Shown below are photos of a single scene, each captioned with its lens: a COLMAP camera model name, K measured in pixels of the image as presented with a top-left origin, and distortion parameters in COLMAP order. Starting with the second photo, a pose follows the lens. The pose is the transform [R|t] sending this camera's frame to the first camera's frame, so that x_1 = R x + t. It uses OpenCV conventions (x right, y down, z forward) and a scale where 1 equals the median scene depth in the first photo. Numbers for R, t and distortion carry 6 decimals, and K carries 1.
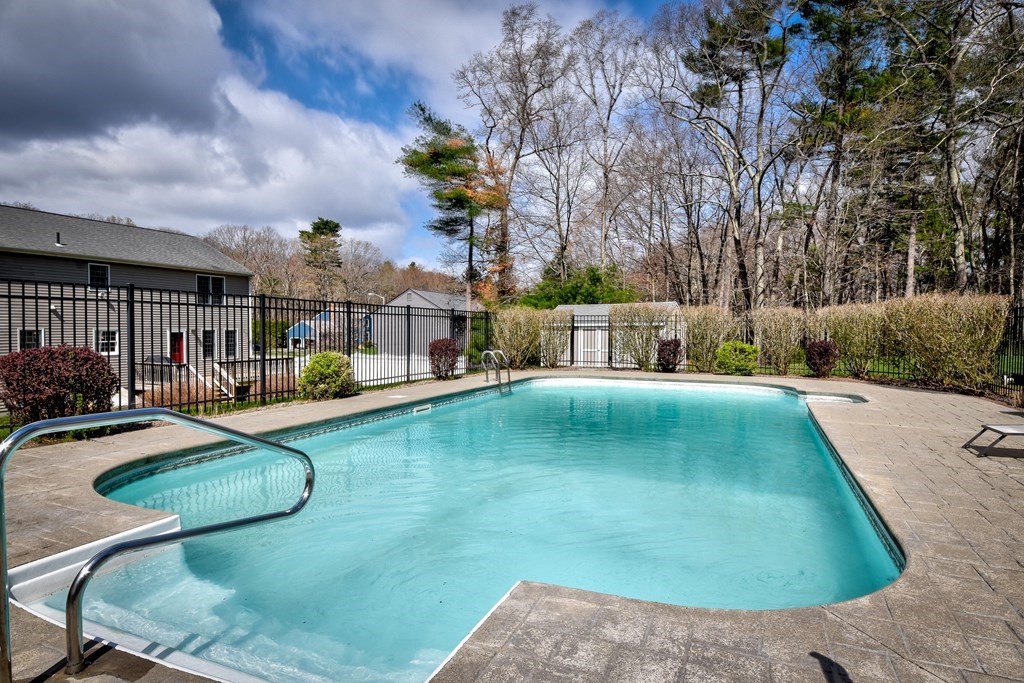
lens RADIAL K [[563.8, 0, 515.7], [0, 563.8, 365.5], [0, 0, 1]] dist [0.003025, 0.000379]
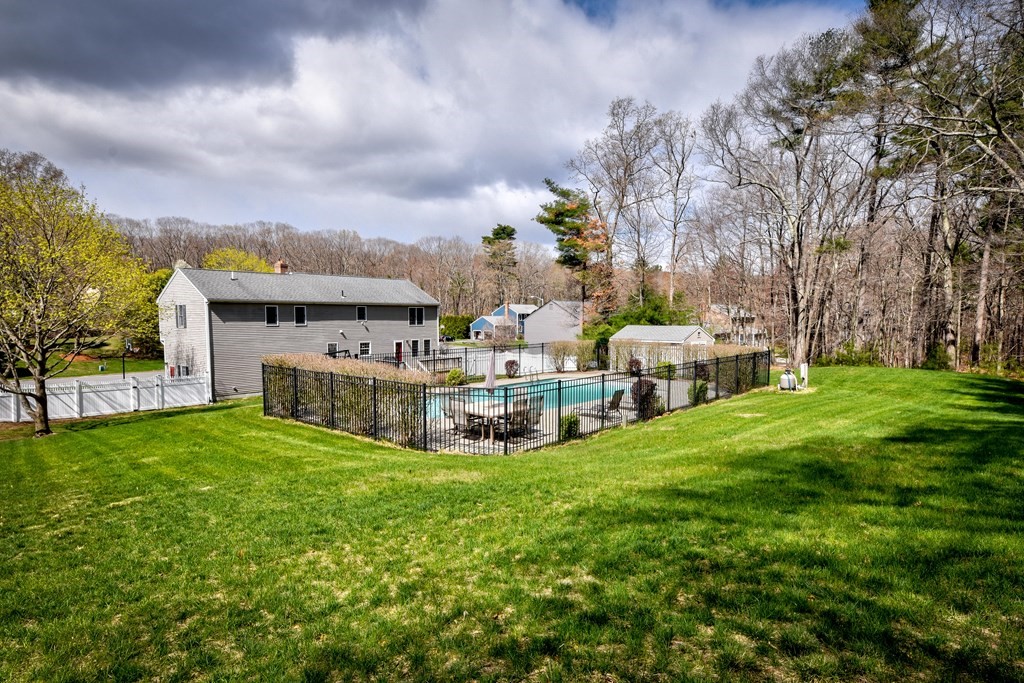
lens RADIAL K [[563.8, 0, 515.7], [0, 563.8, 365.5], [0, 0, 1]] dist [0.003025, 0.000379]
pose [[0.951323, 0.022018, -0.307409, 0.176163], [-0.014485, 0.999537, 0.026764, -0.025763], [0.307856, -0.021009, 0.951201, -0.345889]]
